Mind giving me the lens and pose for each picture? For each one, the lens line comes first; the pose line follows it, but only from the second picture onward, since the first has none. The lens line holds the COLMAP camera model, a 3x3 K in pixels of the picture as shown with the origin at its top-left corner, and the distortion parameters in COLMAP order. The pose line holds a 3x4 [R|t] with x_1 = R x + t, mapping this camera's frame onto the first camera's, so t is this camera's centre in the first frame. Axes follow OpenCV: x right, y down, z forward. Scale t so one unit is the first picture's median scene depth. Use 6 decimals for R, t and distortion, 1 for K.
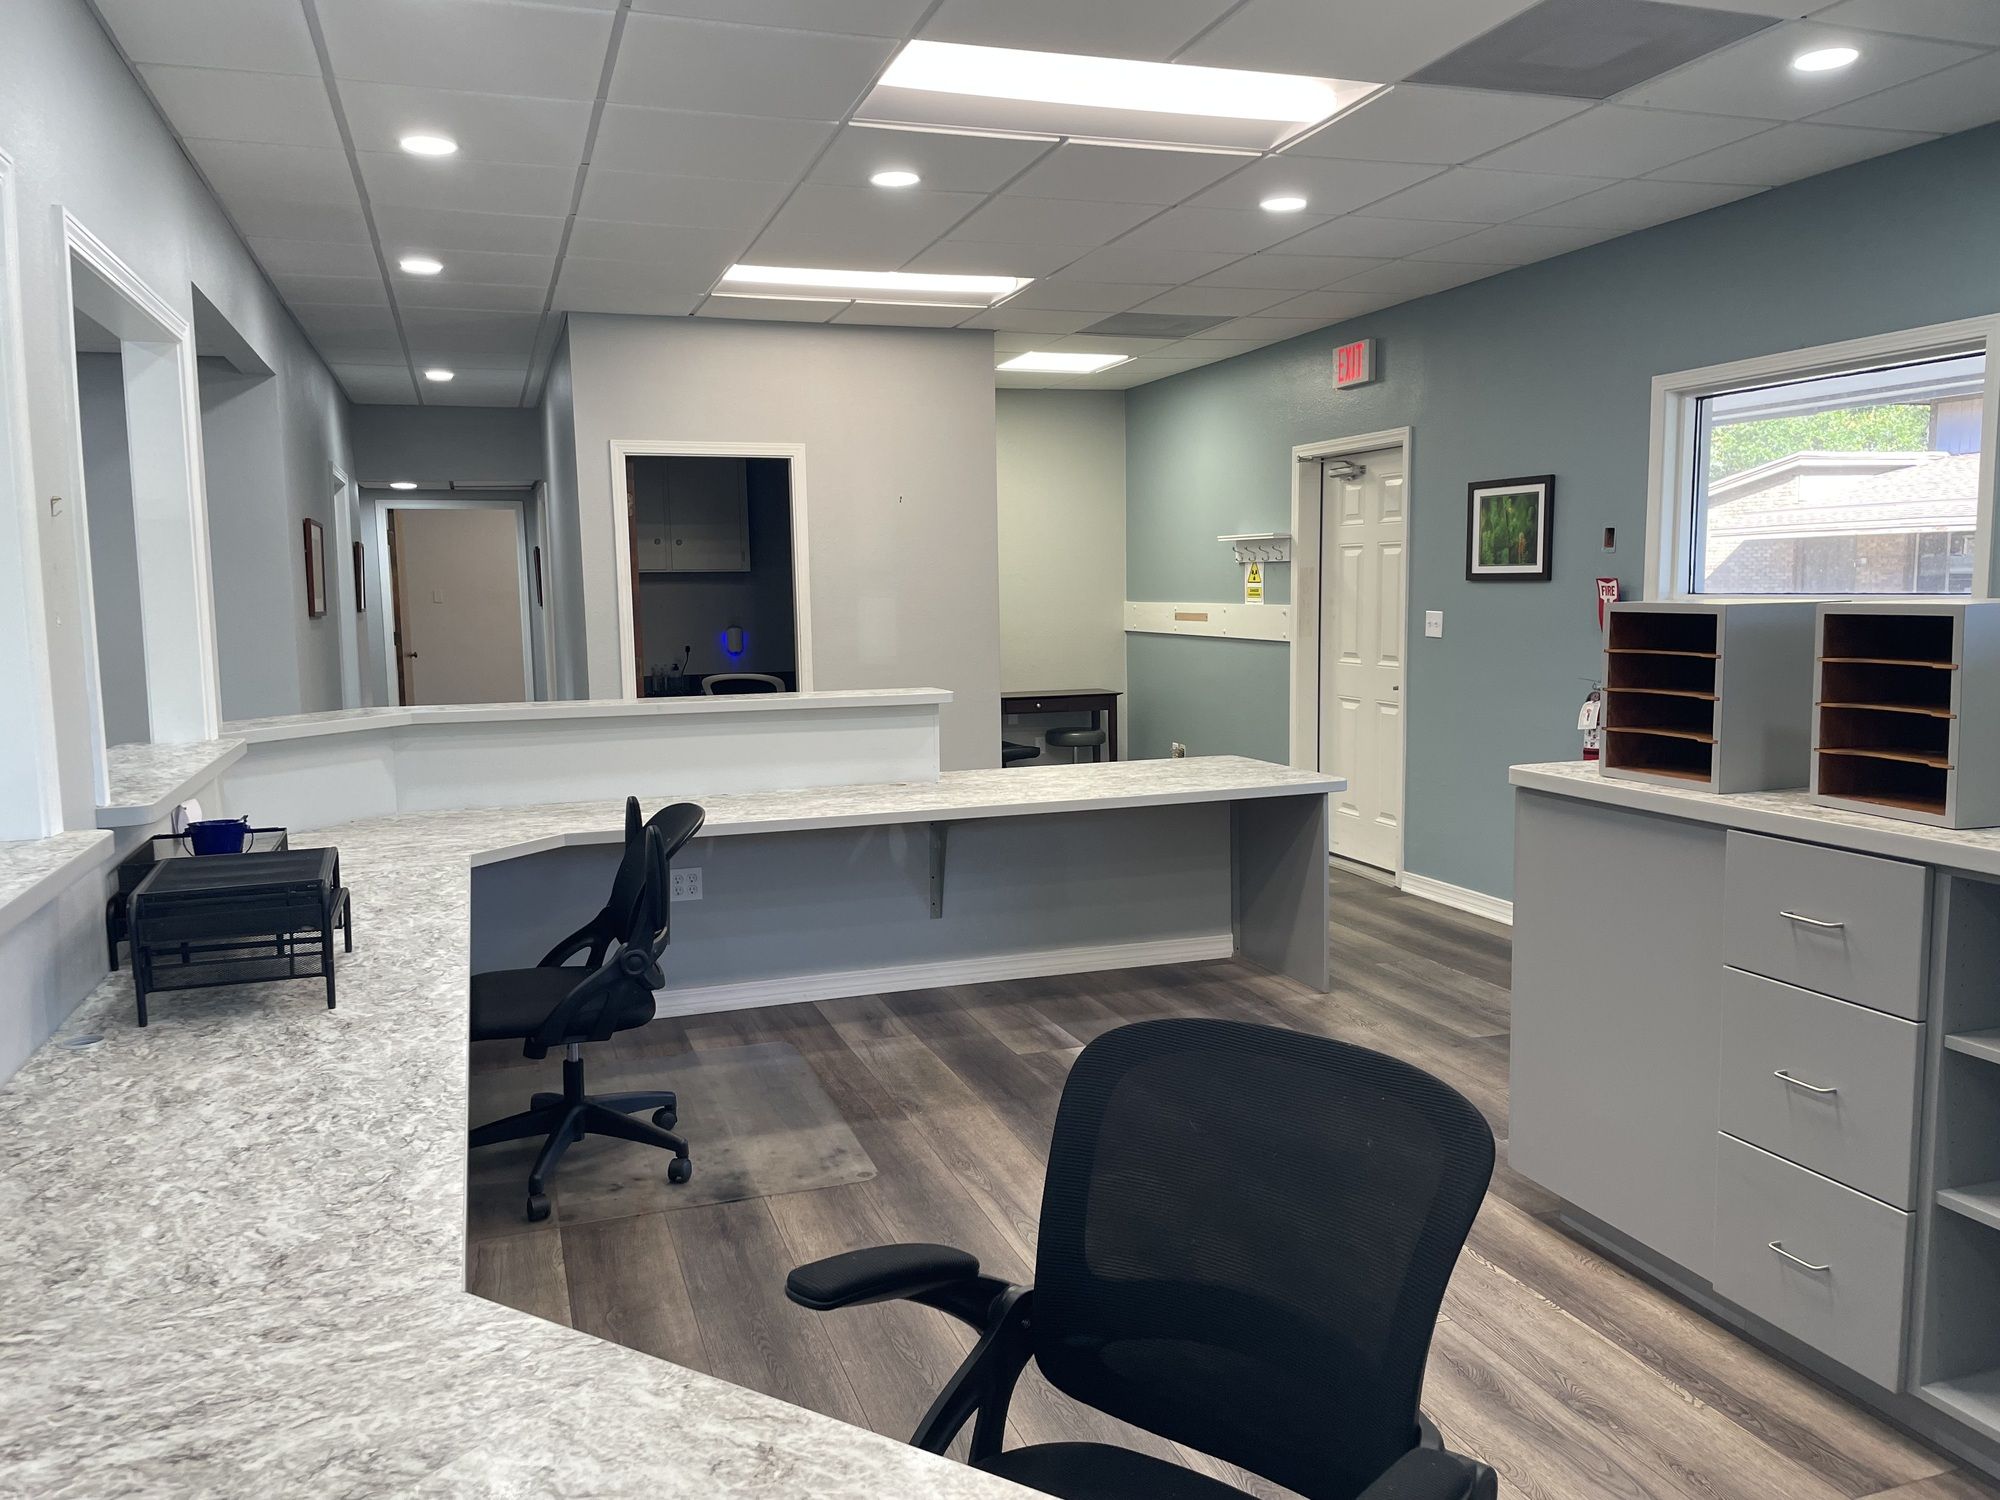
lens RADIAL K [[1505.2, 0, 995.3], [0, 1505.2, 744.8], [0, 0, 1]] dist [0.040633, -0.003807]
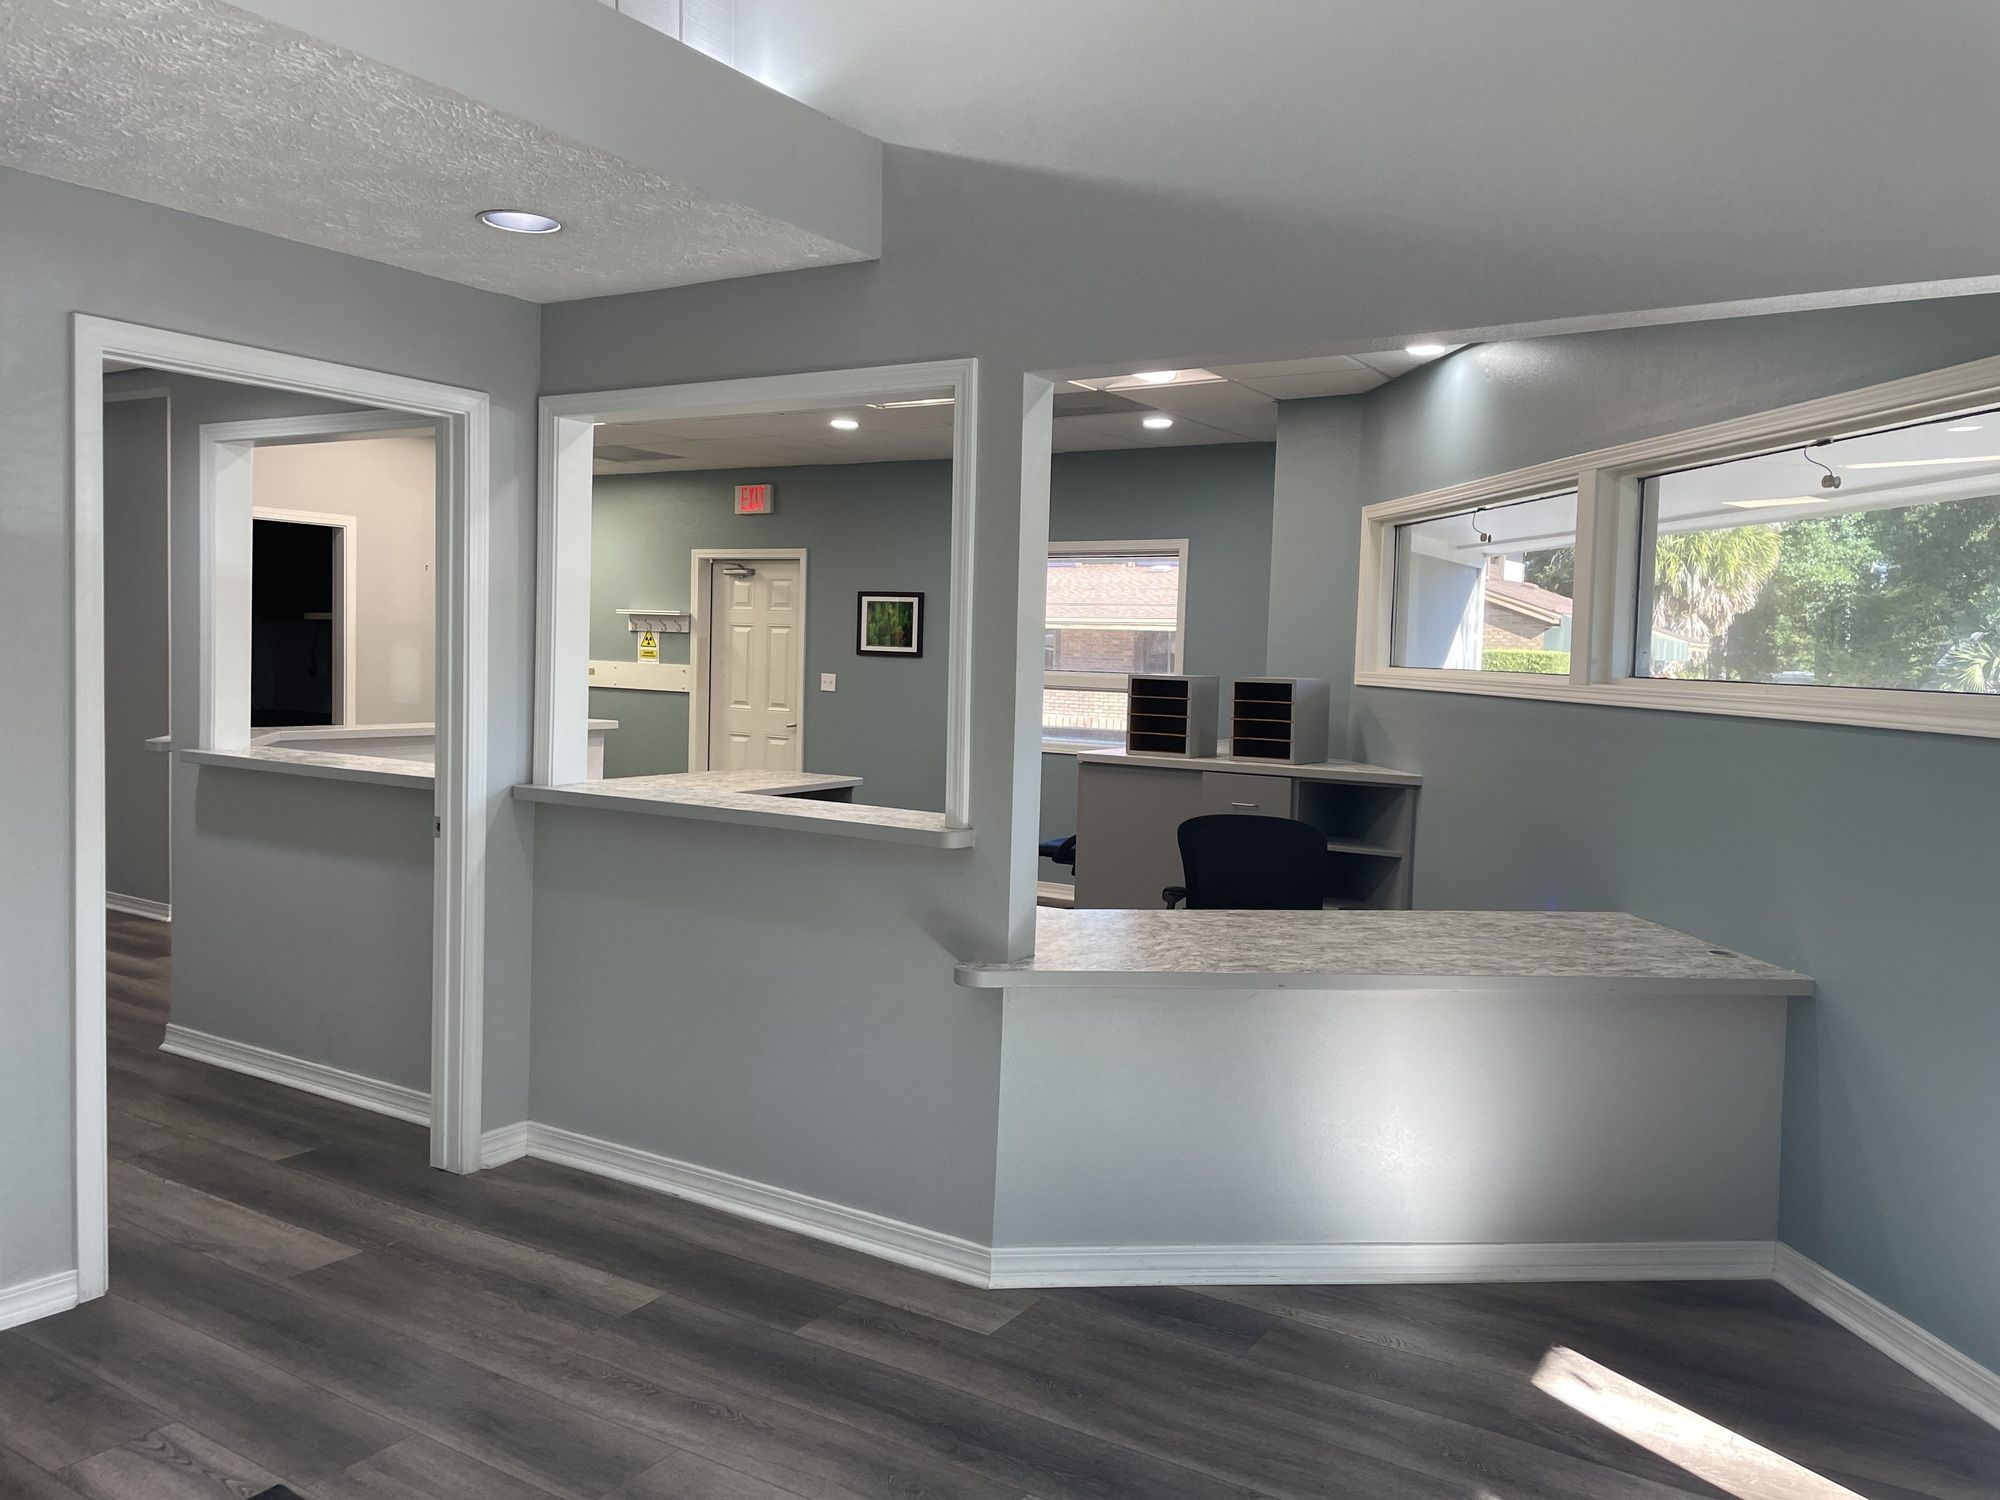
lens RADIAL K [[1505.2, 0, 1000.1], [0, 1505.2, 748.4], [0, 0, 1]] dist [0.040633, -0.003807]
pose [[0.776127, -0.000998, 0.630576, -0.483417], [0.024650, 0.999282, -0.028759, 0.030381], [-0.630095, 0.037865, 0.775594, -0.243610]]
